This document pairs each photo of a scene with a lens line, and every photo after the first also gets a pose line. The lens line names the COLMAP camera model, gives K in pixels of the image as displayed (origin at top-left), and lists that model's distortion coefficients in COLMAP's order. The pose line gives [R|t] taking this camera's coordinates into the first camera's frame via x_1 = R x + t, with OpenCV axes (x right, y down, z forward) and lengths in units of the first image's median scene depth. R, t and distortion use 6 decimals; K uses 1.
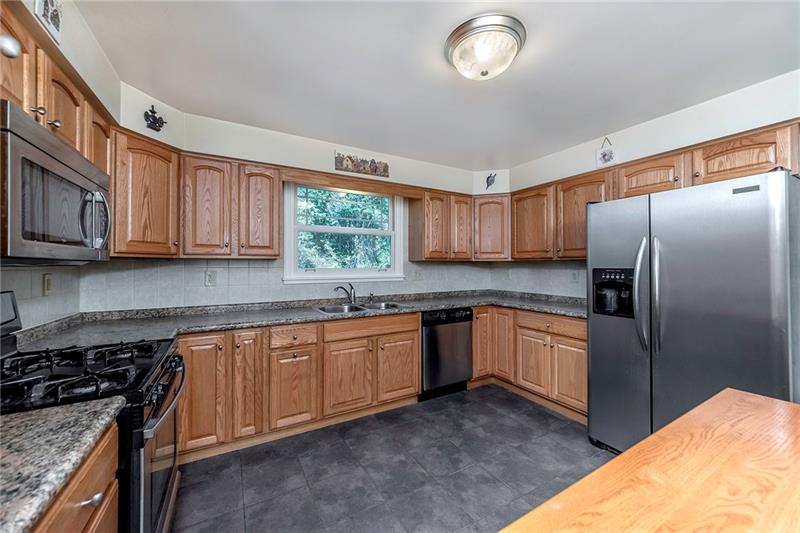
lens RADIAL K [[303.7, 0, 401.1], [0, 303.7, 263.0], [0, 0, 1]] dist [0.001718, -0.000022]
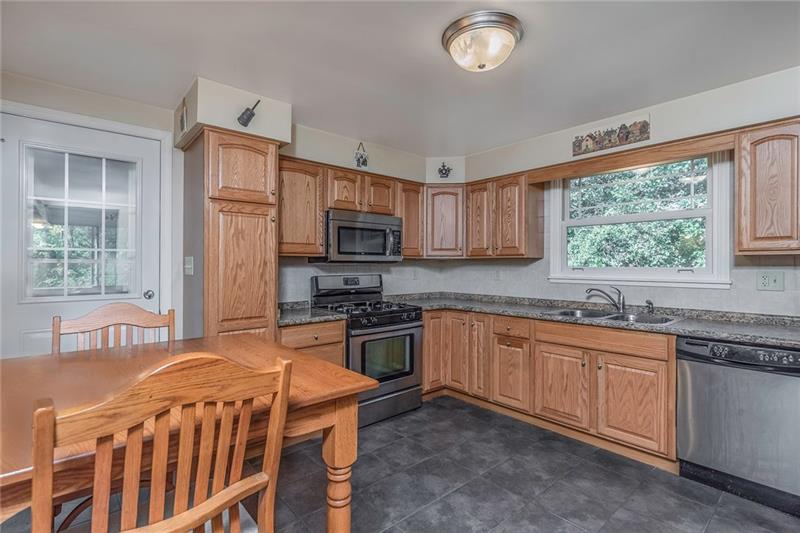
lens RADIAL K [[384.2, 0, 400.6], [0, 384.2, 265.1], [0, 0, 1]] dist [-0.002192, 0.000119]
pose [[0.198211, 0.002764, -0.980155, 0.816852], [0.008356, 0.999955, 0.004510, 0.003009], [0.980124, -0.009084, 0.198179, 0.285889]]
